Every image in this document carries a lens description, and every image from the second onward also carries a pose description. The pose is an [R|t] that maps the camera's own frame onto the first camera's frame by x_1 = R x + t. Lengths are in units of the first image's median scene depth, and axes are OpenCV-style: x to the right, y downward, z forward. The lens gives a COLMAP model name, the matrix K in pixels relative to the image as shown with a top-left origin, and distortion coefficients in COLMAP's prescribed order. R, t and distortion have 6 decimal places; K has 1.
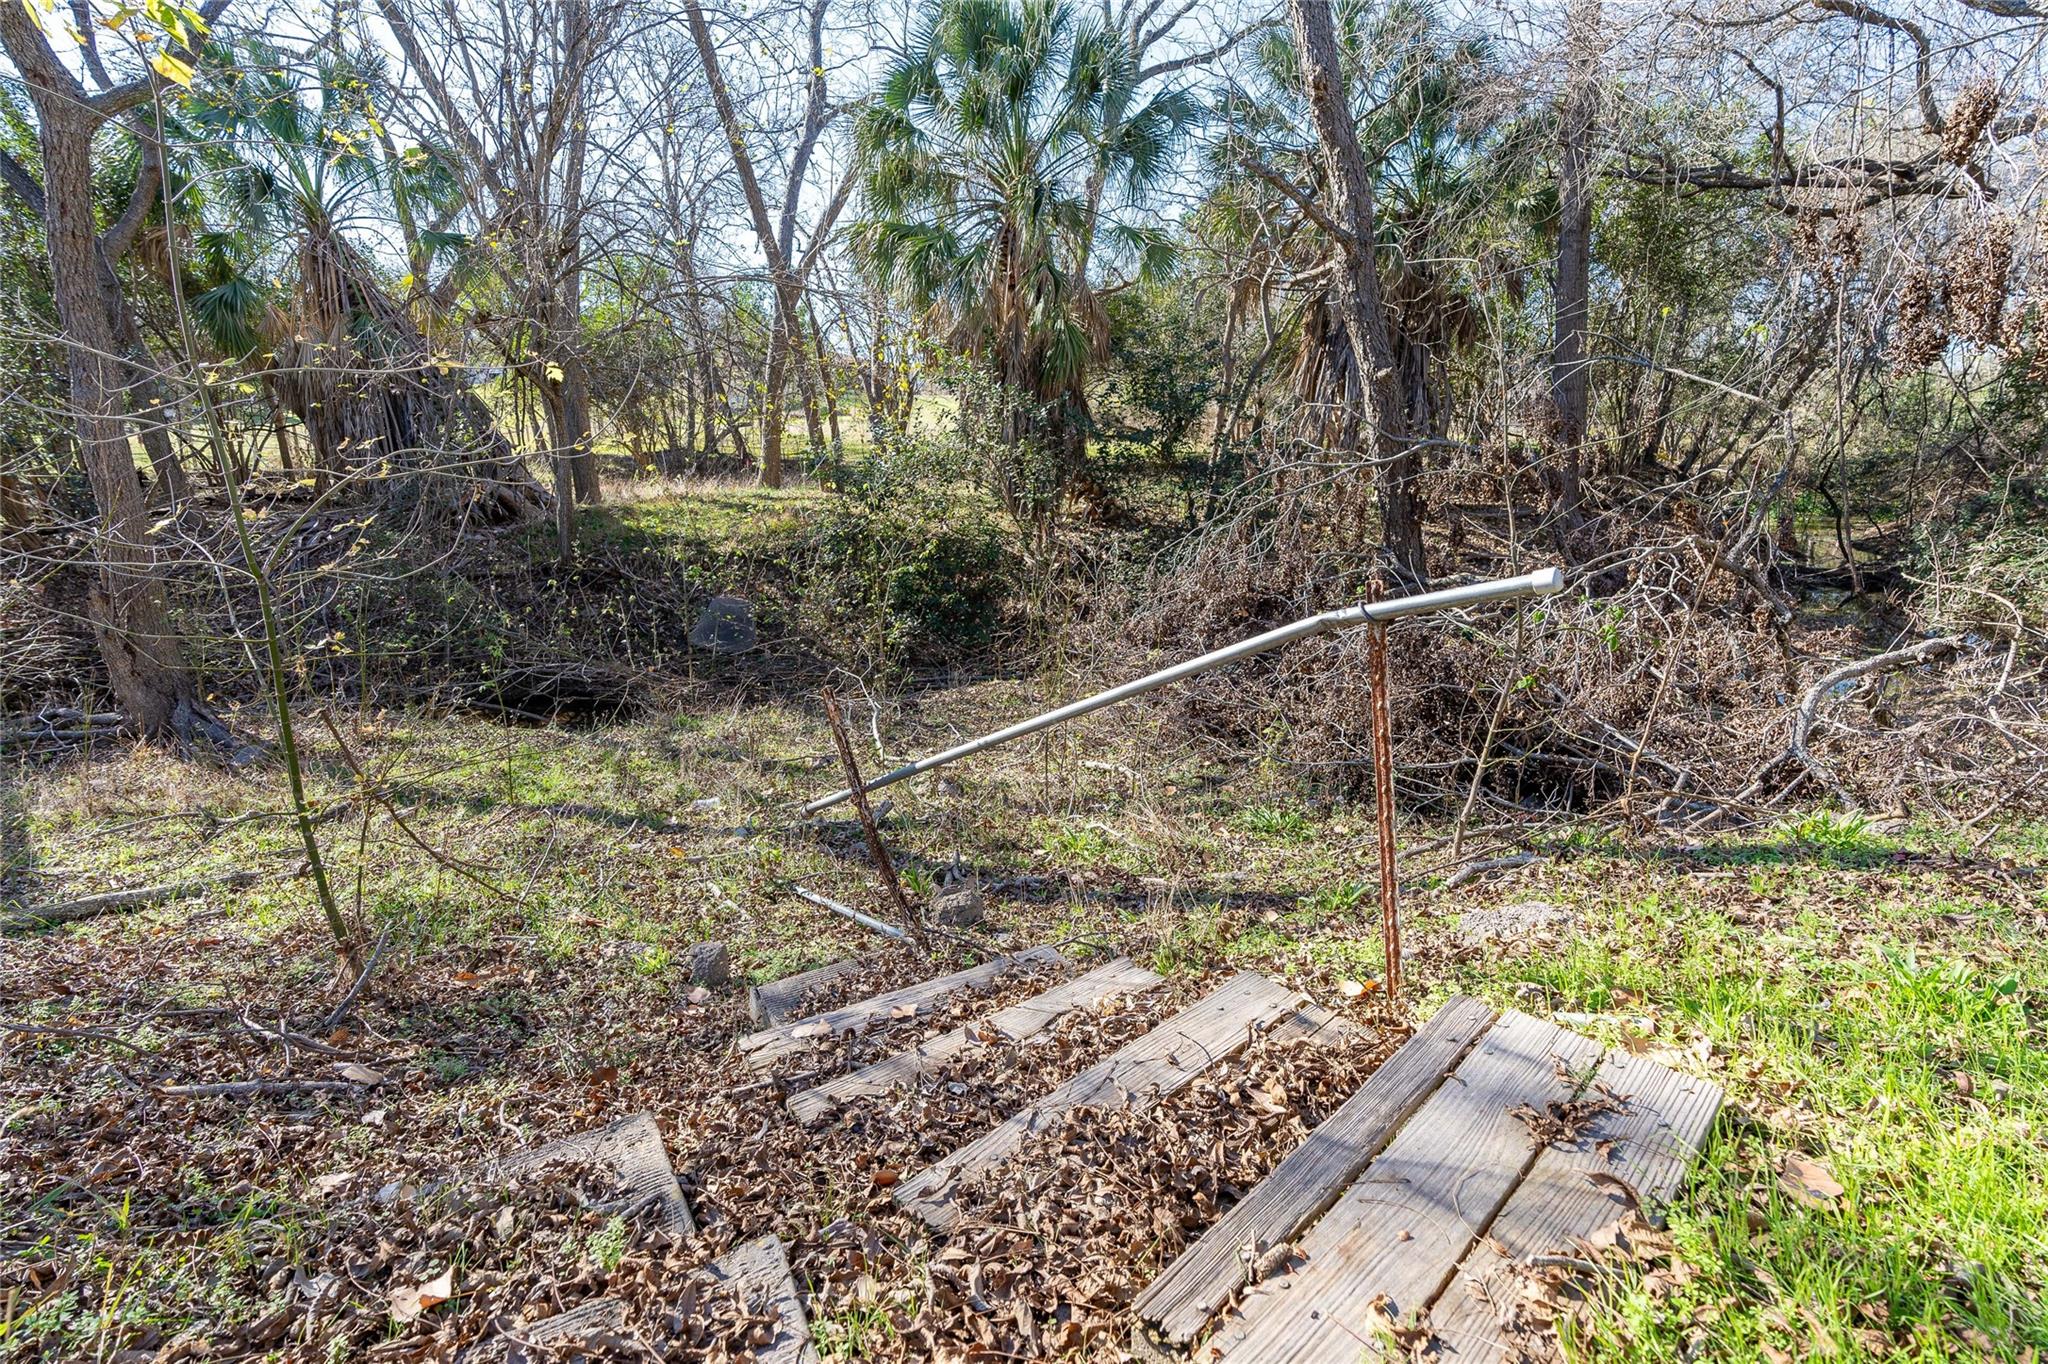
lens RADIAL K [[1008.8, 0, 1027.3], [0, 1008.8, 680.6], [0, 0, 1]] dist [-0.001002, -0.000015]
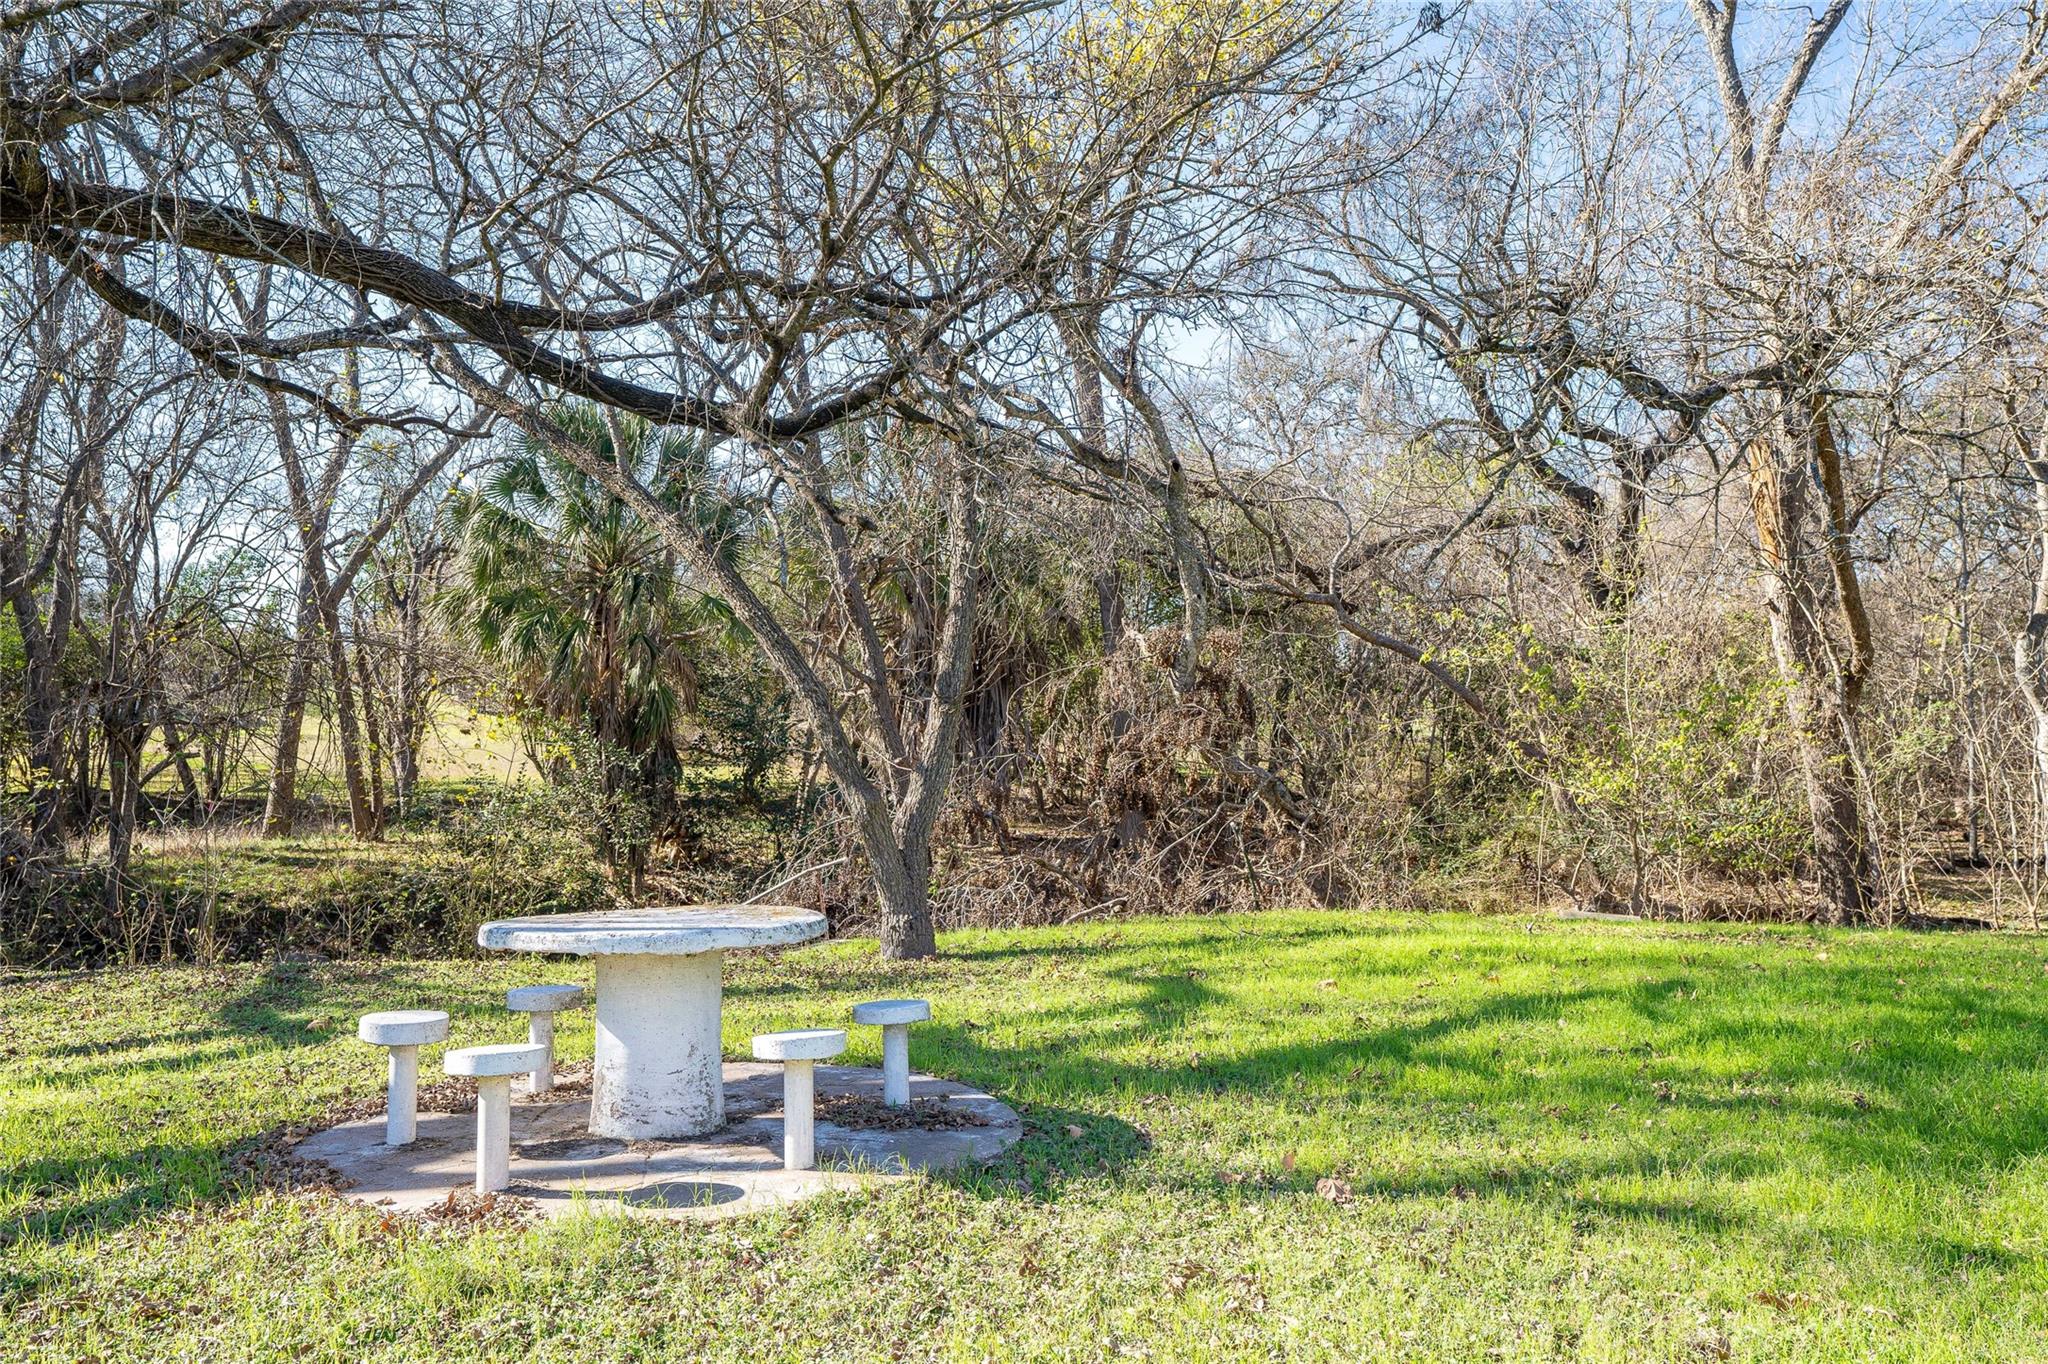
lens RADIAL K [[1647.6, 0, 1025.2], [0, 1647.6, 681.9], [0, 0, 1]] dist [0.000181, -0.000866]
pose [[0.953752, 0.005450, 0.300544, -0.119672], [0.074277, 0.964558, -0.253203, 0.124552], [-0.291272, 0.263816, 0.919544, -0.758435]]
